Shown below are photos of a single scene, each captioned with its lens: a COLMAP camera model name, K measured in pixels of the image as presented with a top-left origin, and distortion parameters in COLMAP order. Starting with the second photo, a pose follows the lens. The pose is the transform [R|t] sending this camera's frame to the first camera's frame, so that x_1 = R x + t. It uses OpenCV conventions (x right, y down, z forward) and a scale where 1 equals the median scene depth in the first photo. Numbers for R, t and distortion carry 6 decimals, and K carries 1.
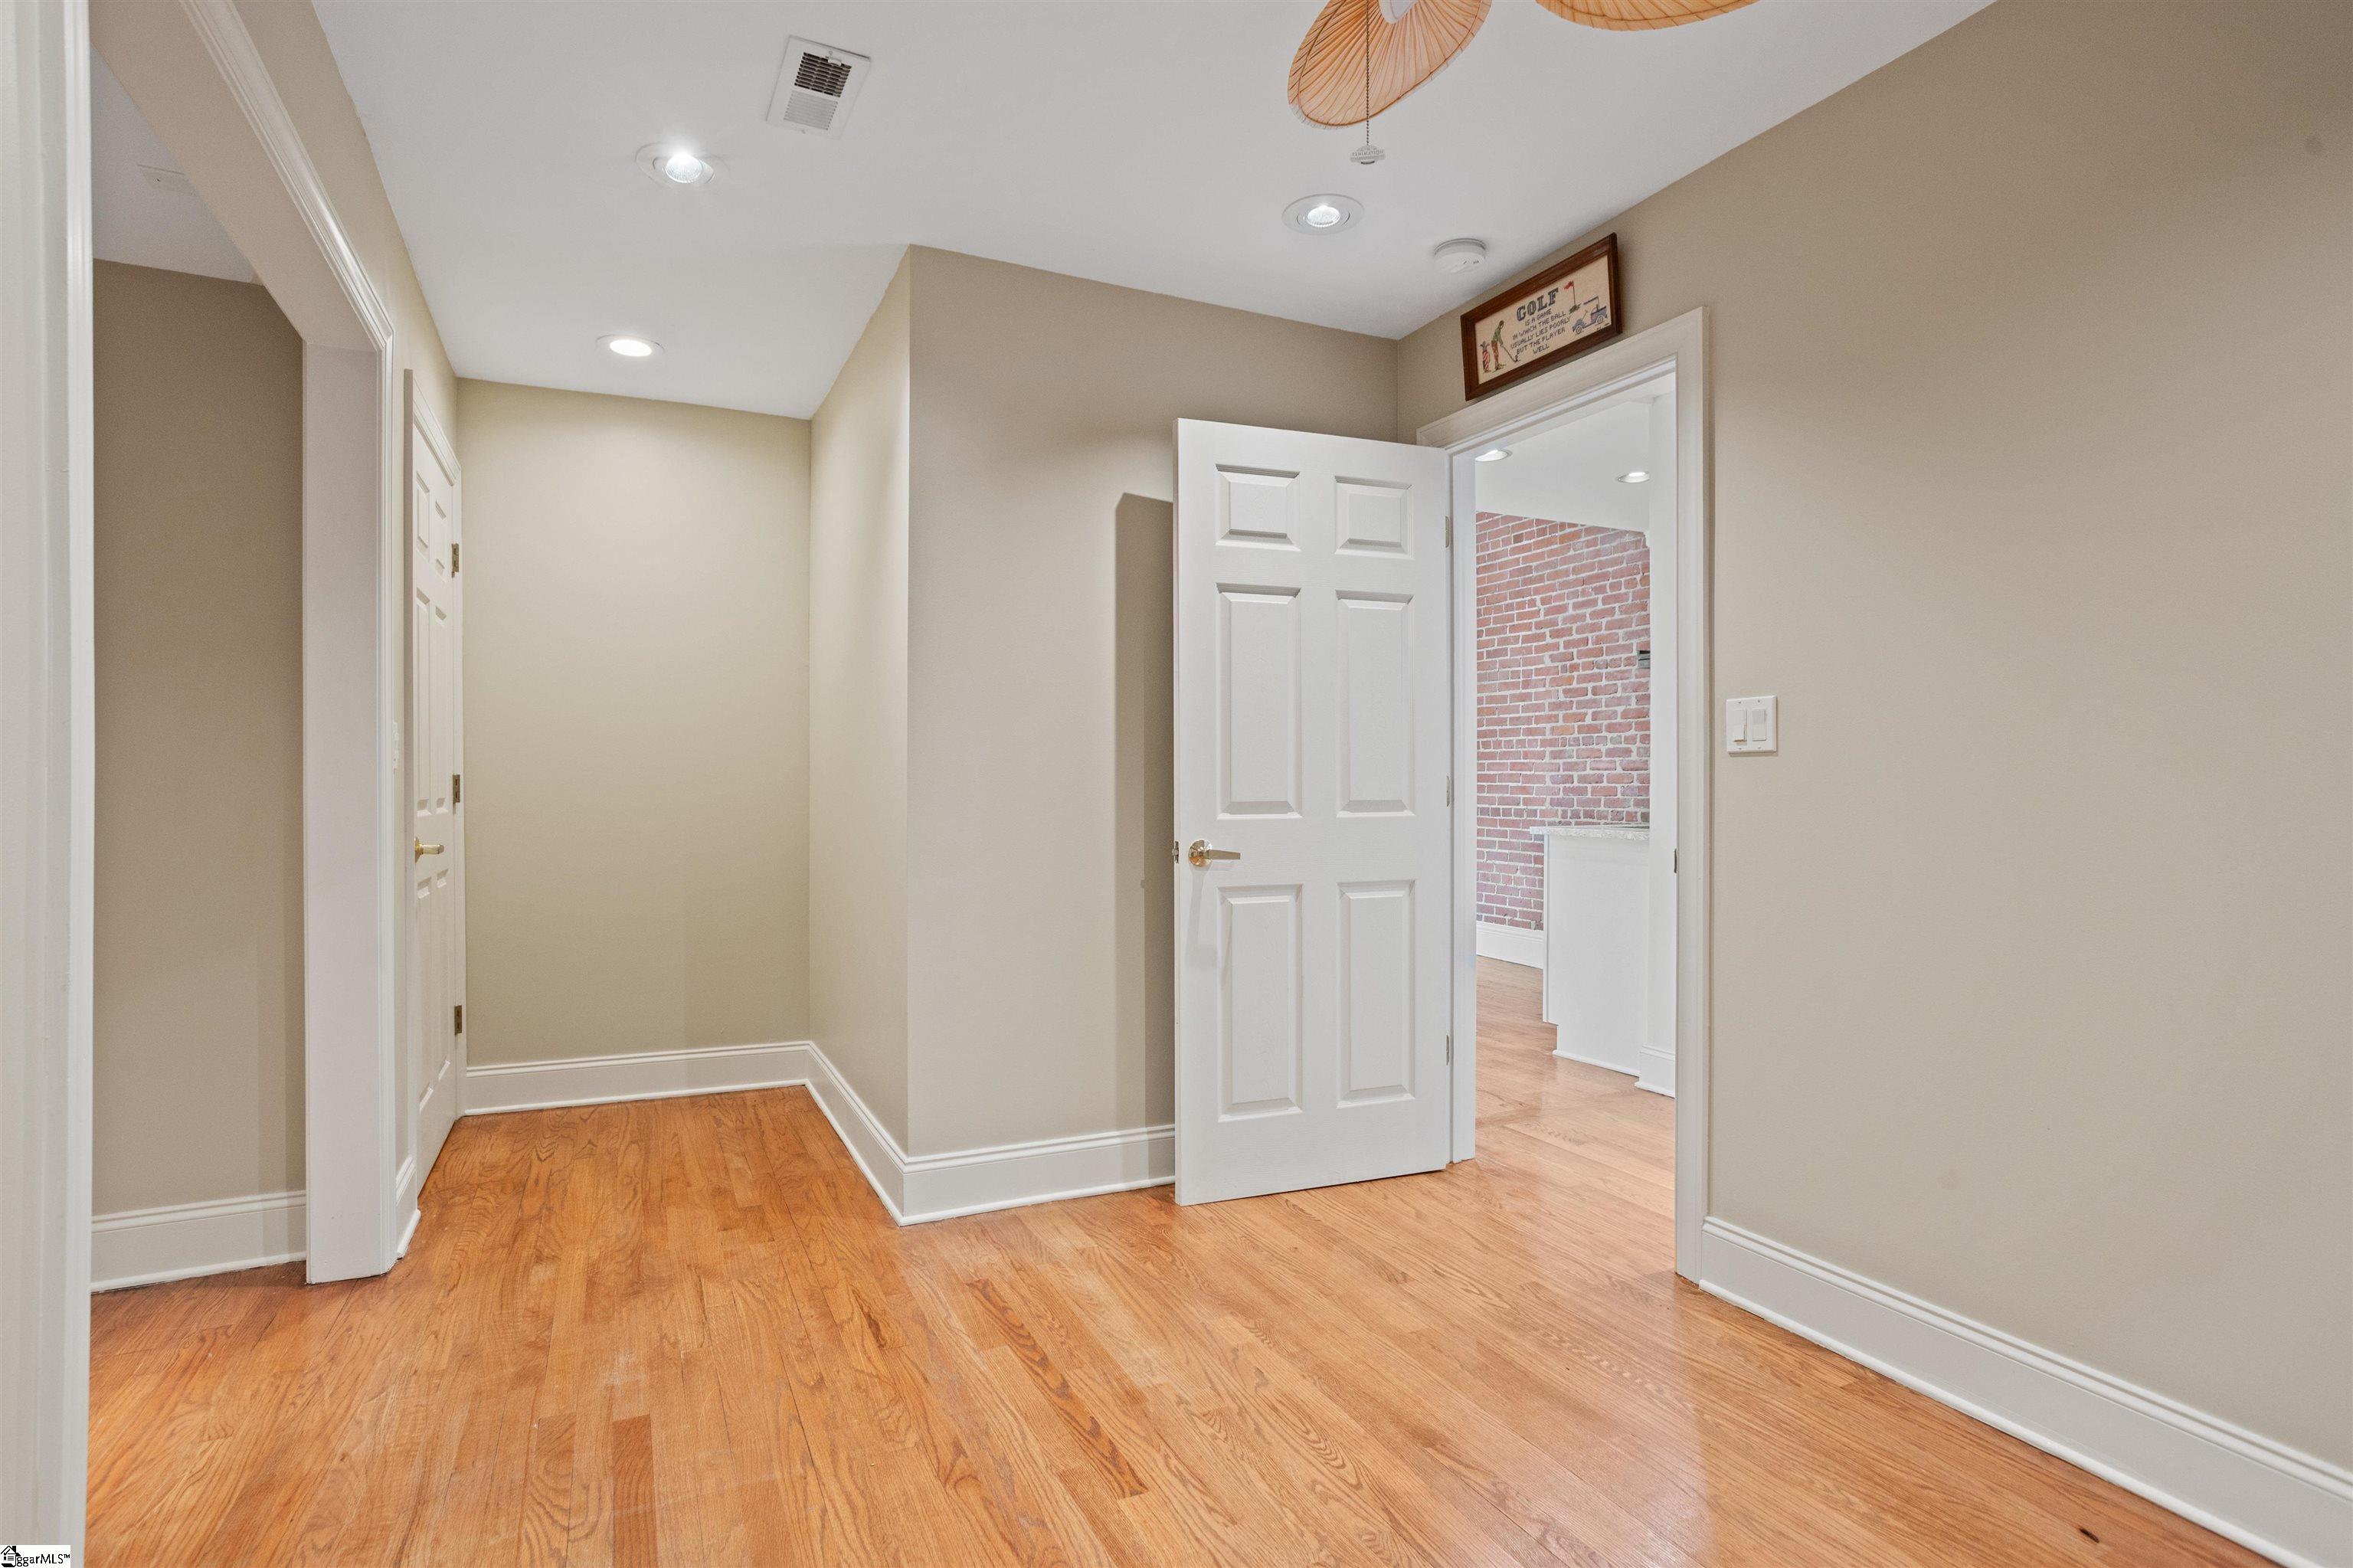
lens RADIAL K [[1152.3, 0, 1174.6], [0, 1152.3, 780.6], [0, 0, 1]] dist [-0.010448, 0.005163]
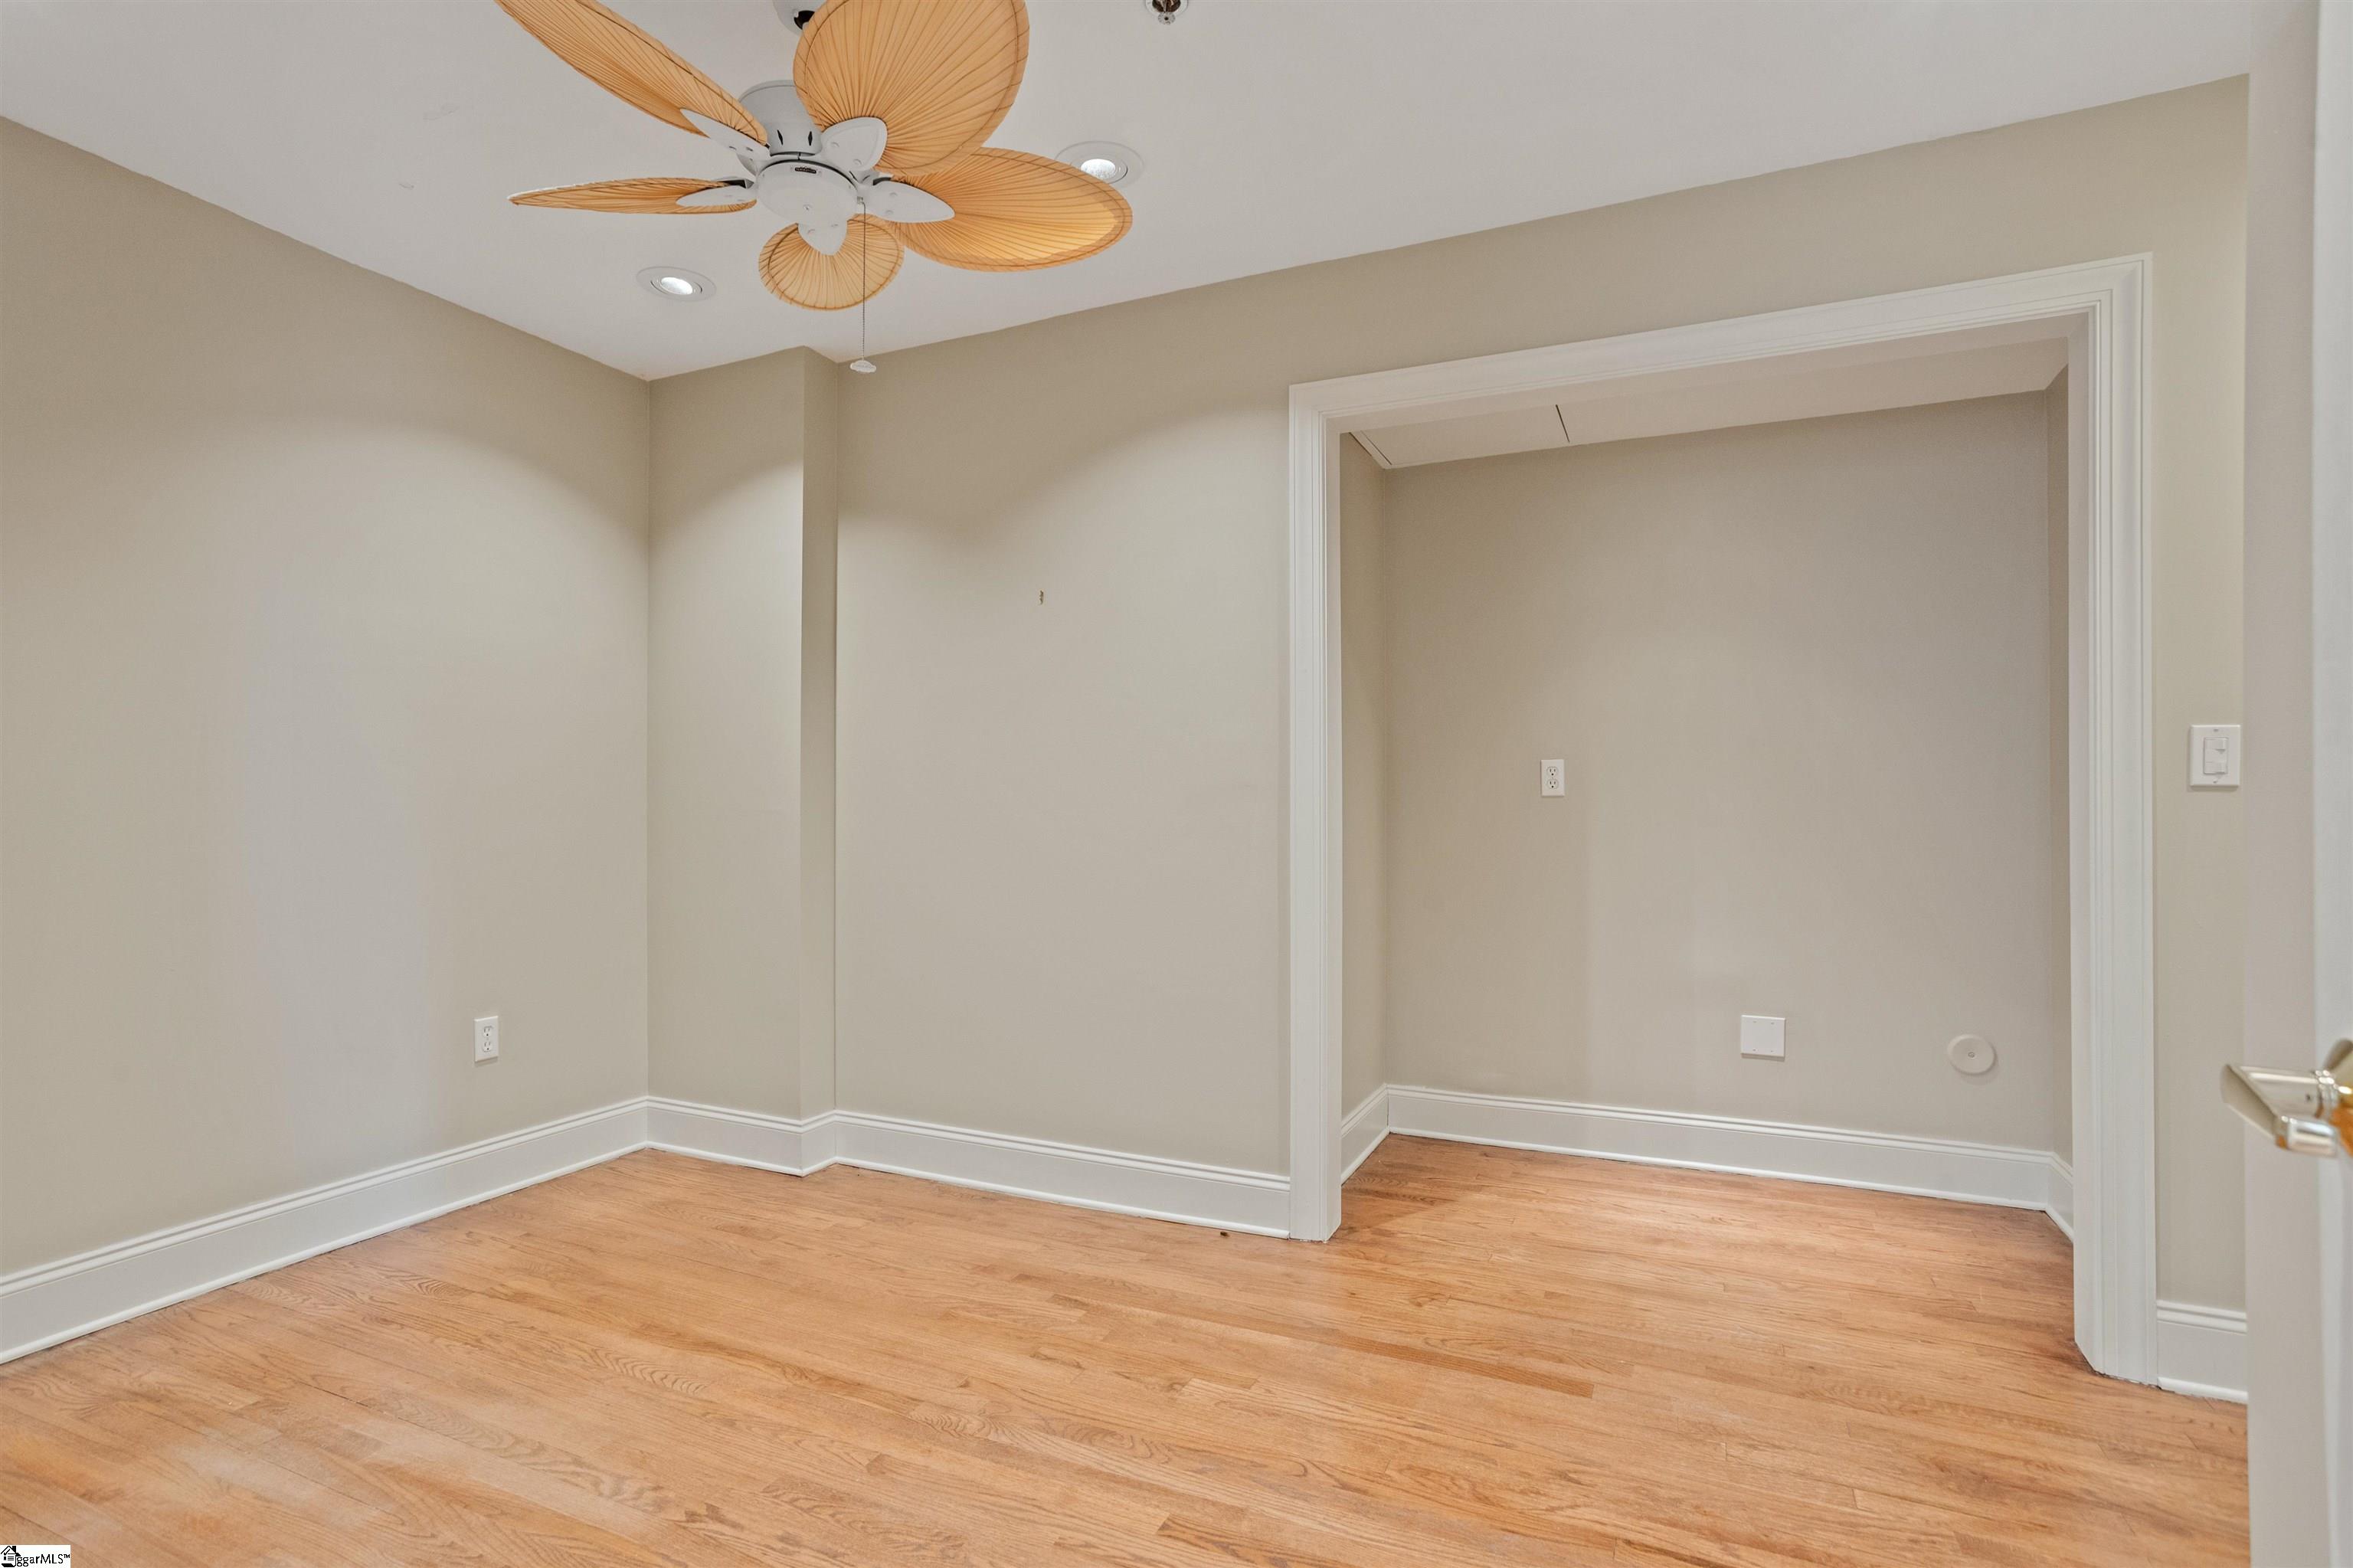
lens RADIAL K [[1152.3, 0, 1169.8], [0, 1152.3, 791.7], [0, 0, 1]] dist [-0.010448, 0.005163]
pose [[-0.756039, -0.006066, -0.654498, 0.565009], [-0.005058, 0.999981, -0.003425, -0.007790], [0.654507, 0.000721, -0.756056, 1.612932]]
